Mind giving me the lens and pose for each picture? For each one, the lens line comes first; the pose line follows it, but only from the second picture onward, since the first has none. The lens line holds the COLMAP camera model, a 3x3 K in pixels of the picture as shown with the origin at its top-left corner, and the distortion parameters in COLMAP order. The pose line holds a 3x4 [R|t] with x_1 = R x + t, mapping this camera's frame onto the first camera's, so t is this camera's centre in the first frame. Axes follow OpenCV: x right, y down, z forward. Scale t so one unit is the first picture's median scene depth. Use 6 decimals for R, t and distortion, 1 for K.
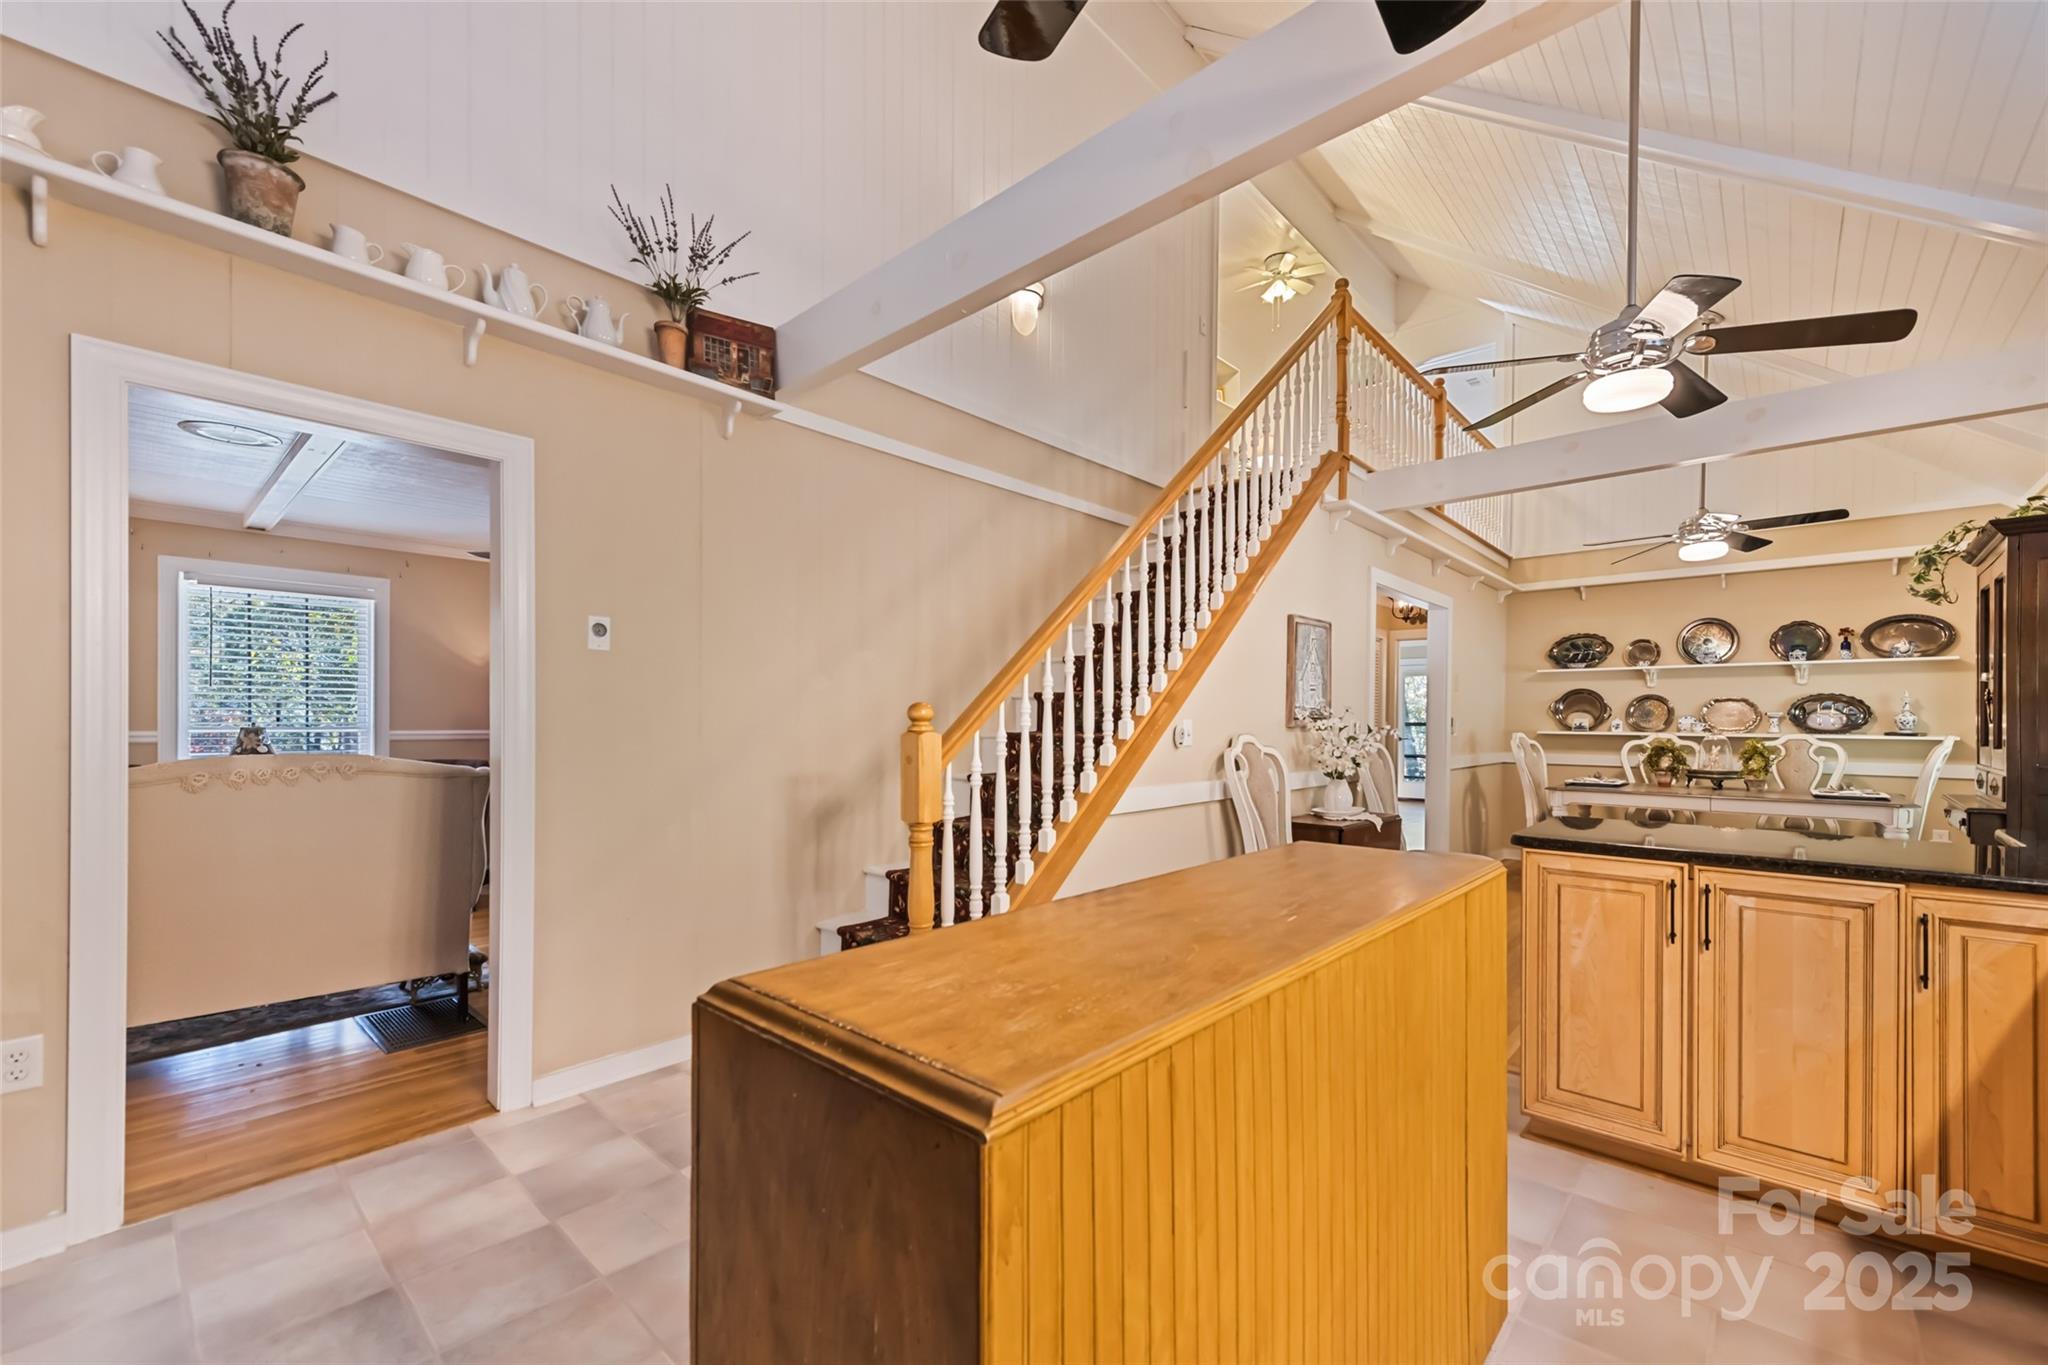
lens RADIAL K [[832.7, 0, 1028.5], [0, 832.7, 723.9], [0, 0, 1]] dist [0.014139, -0.003900]
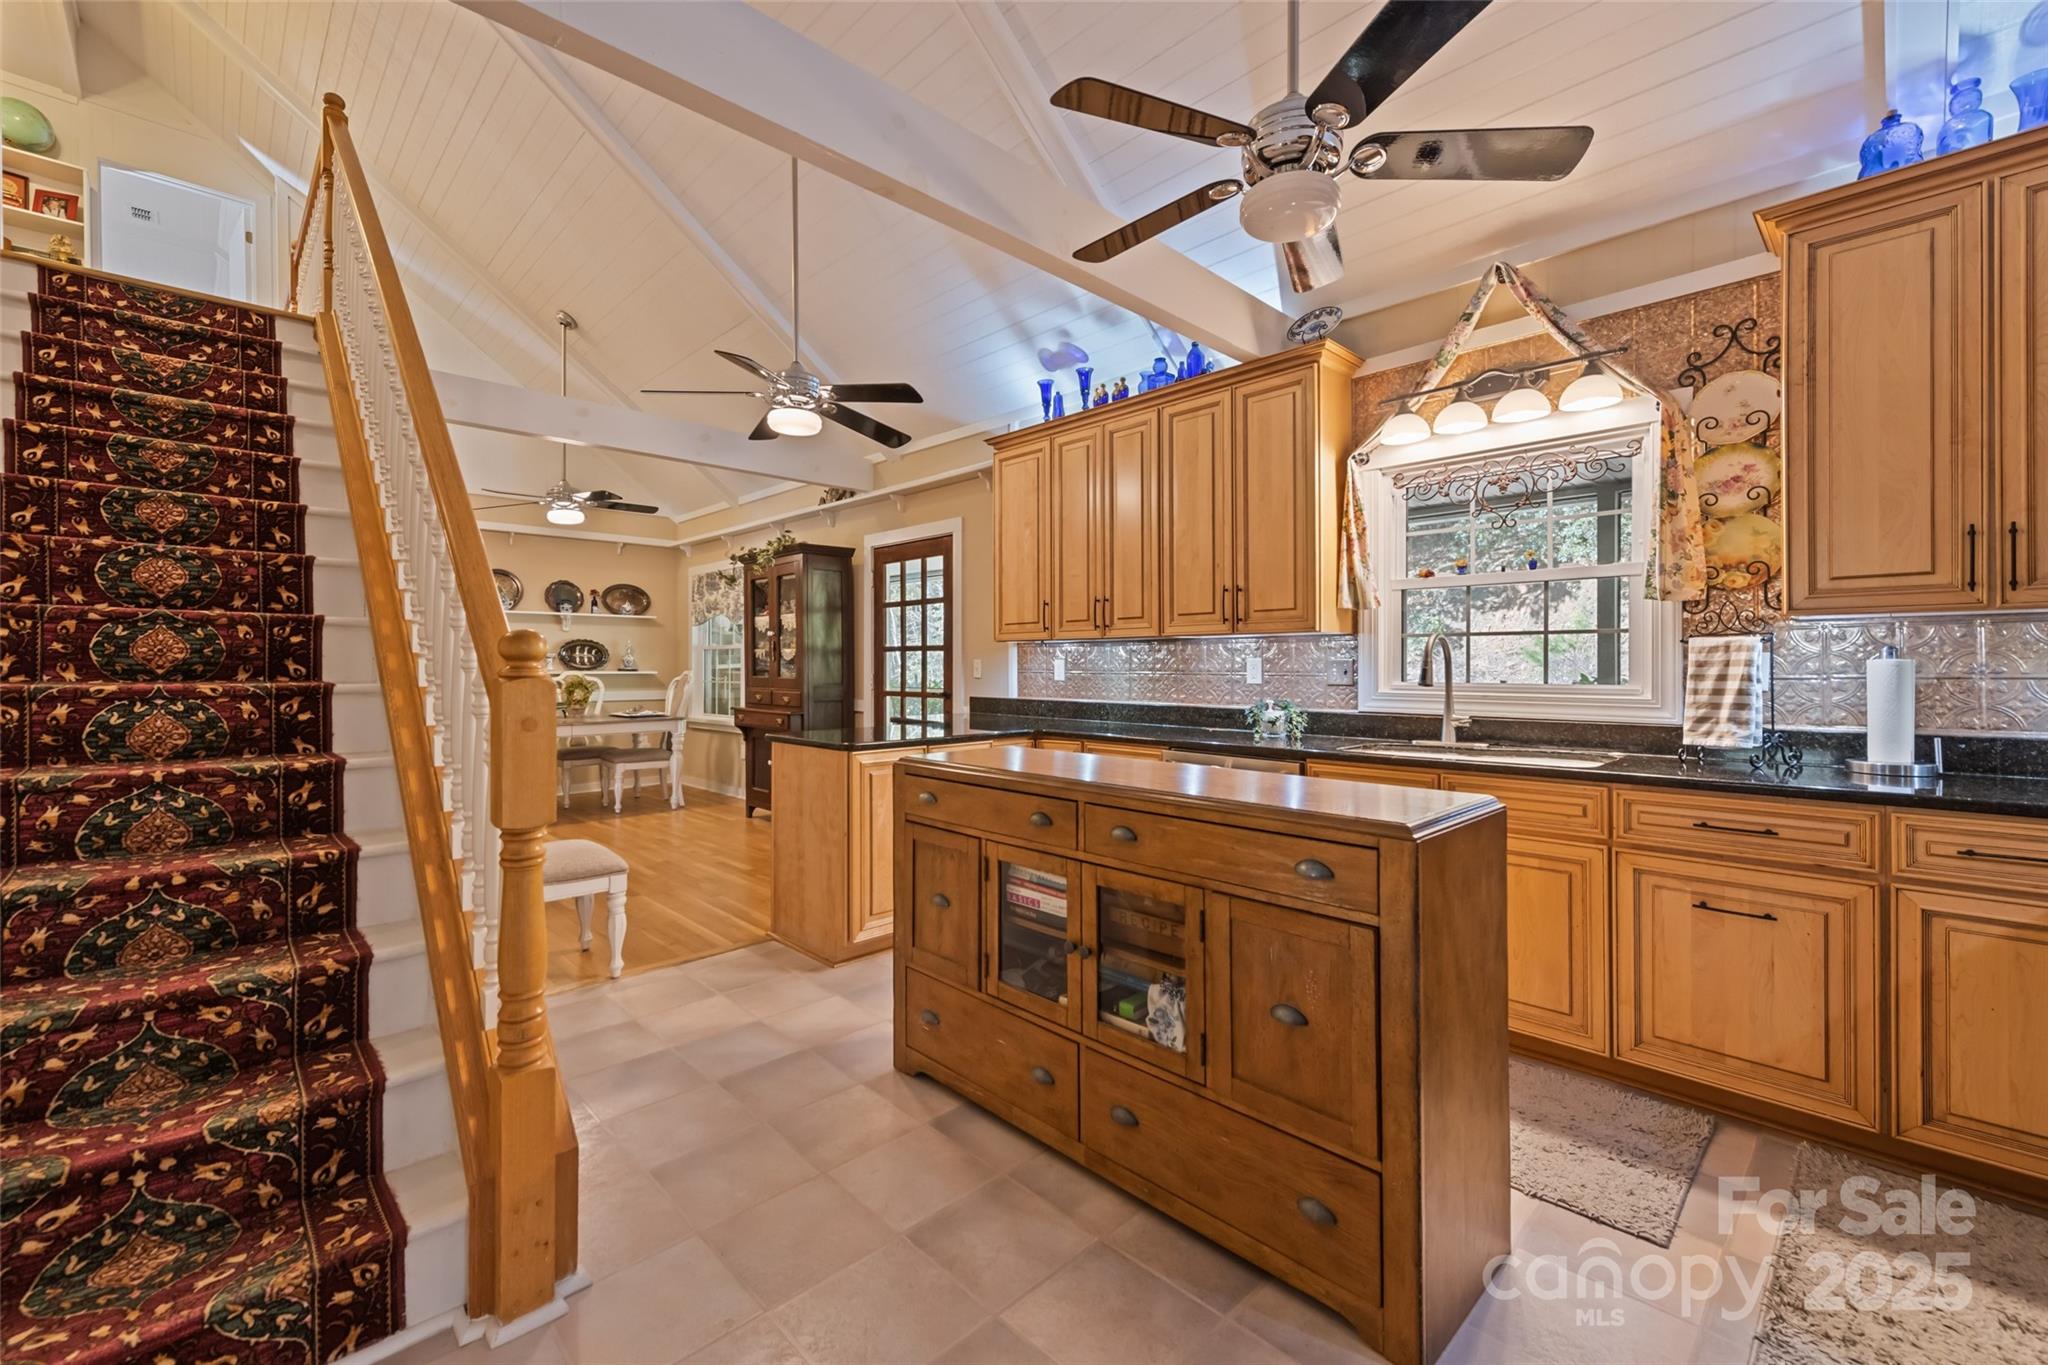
lens RADIAL K [[832.7, 0, 1013.0], [0, 832.7, 660.5], [0, 0, 1]] dist [0.014139, -0.003900]
pose [[0.056609, -0.007517, 0.998368, -0.286771], [0.004964, 0.999961, 0.007248, -0.008989], [-0.998384, 0.004546, 0.056644, 0.265257]]
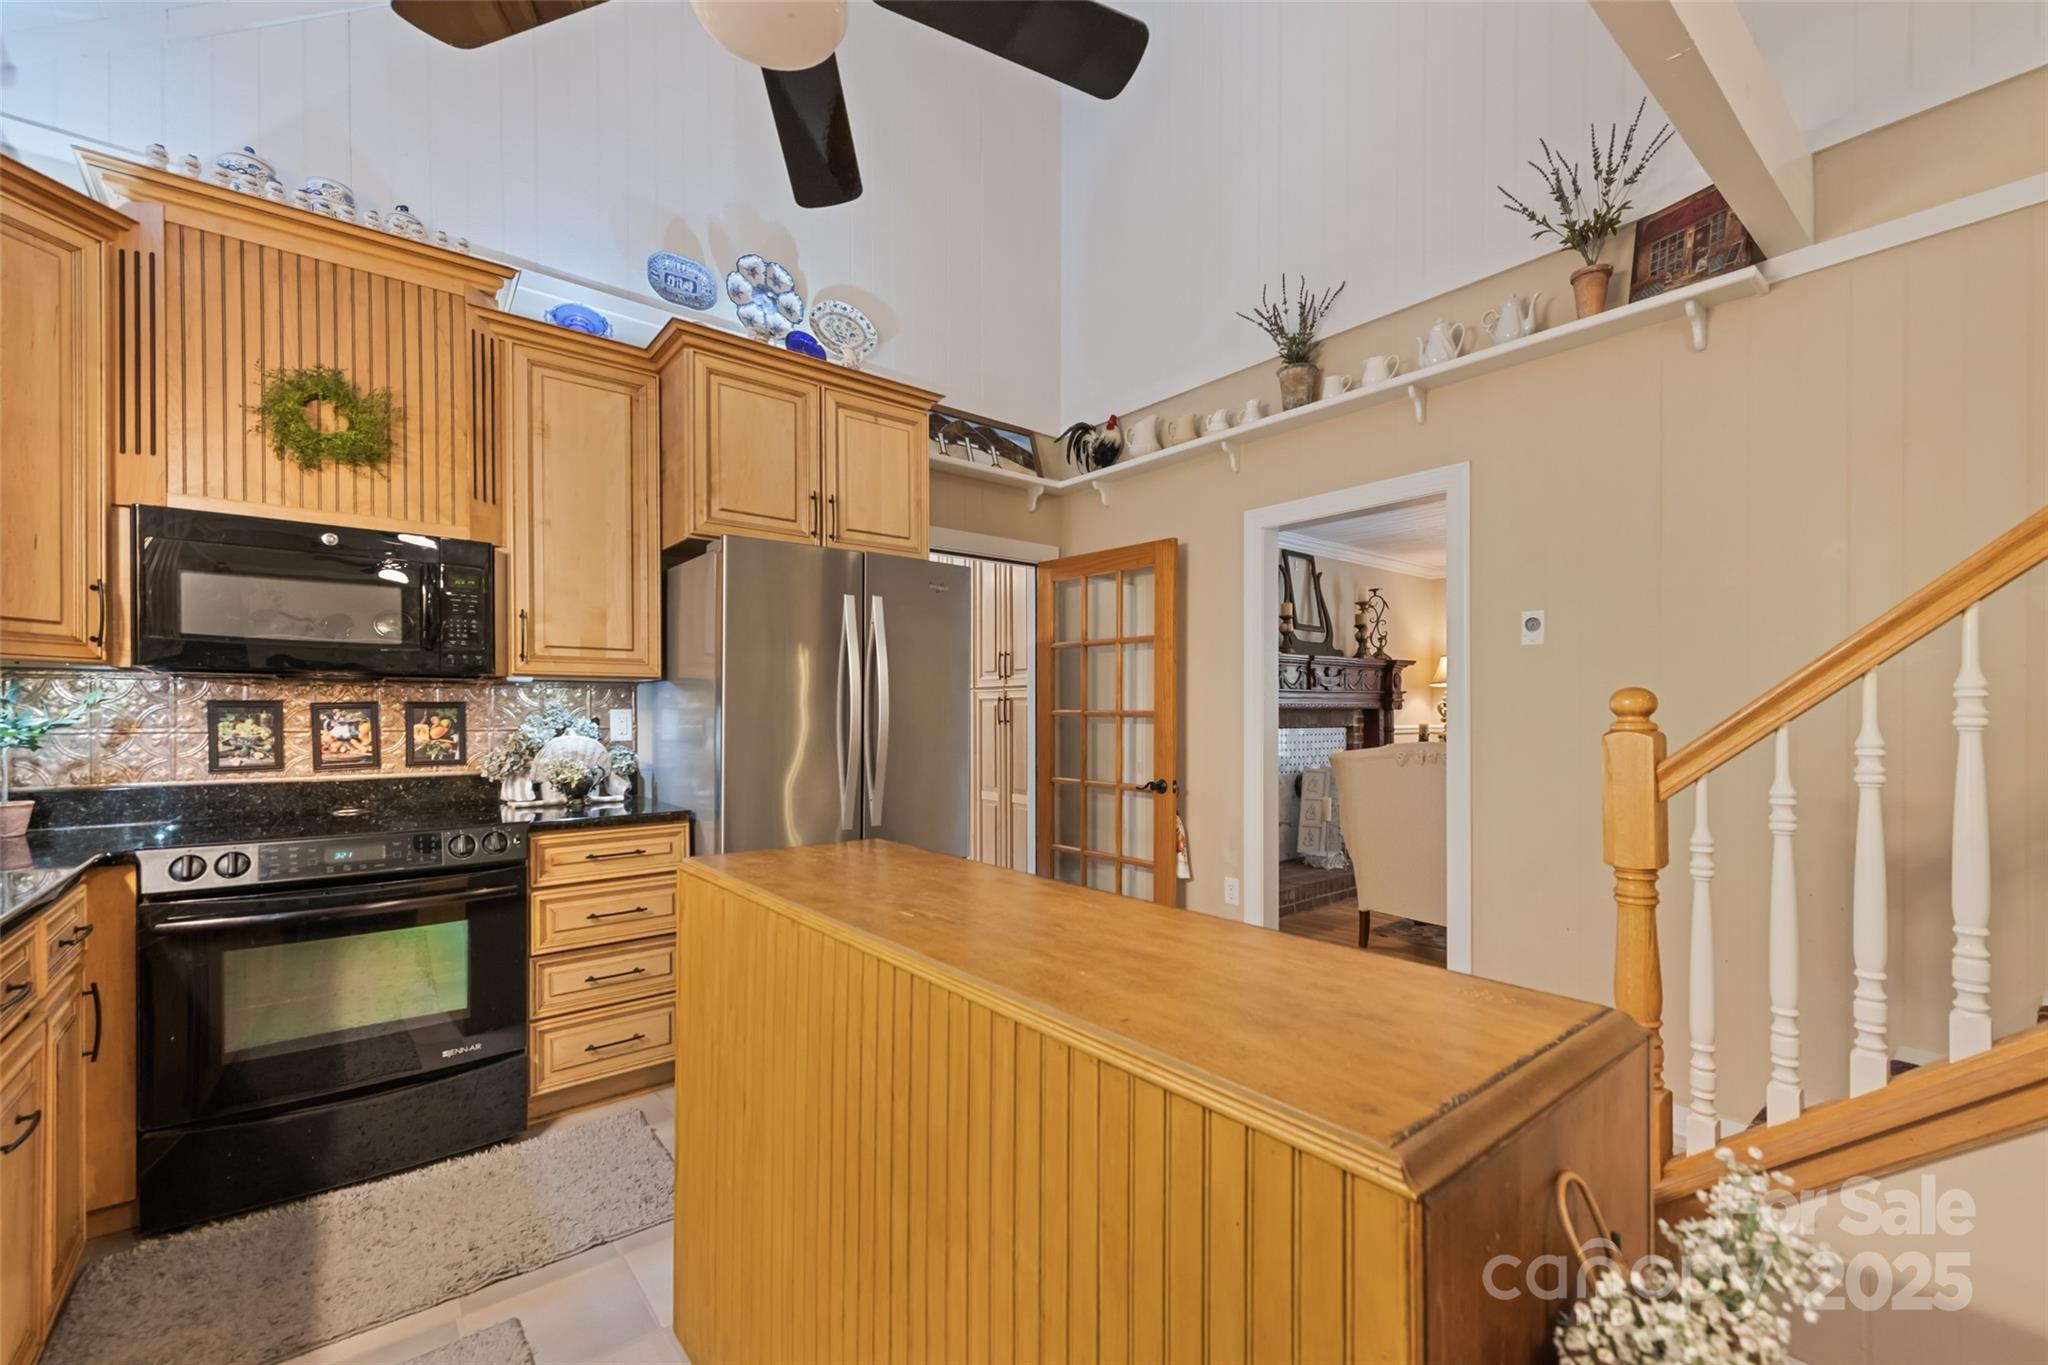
lens RADIAL K [[832.7, 0, 1026.3], [0, 832.7, 717.5], [0, 0, 1]] dist [0.014139, -0.003900]
pose [[-0.128472, -0.002977, -0.991709, 0.267614], [0.006158, 0.999974, -0.003799, -0.000901], [0.991694, -0.006595, -0.128450, 0.259677]]
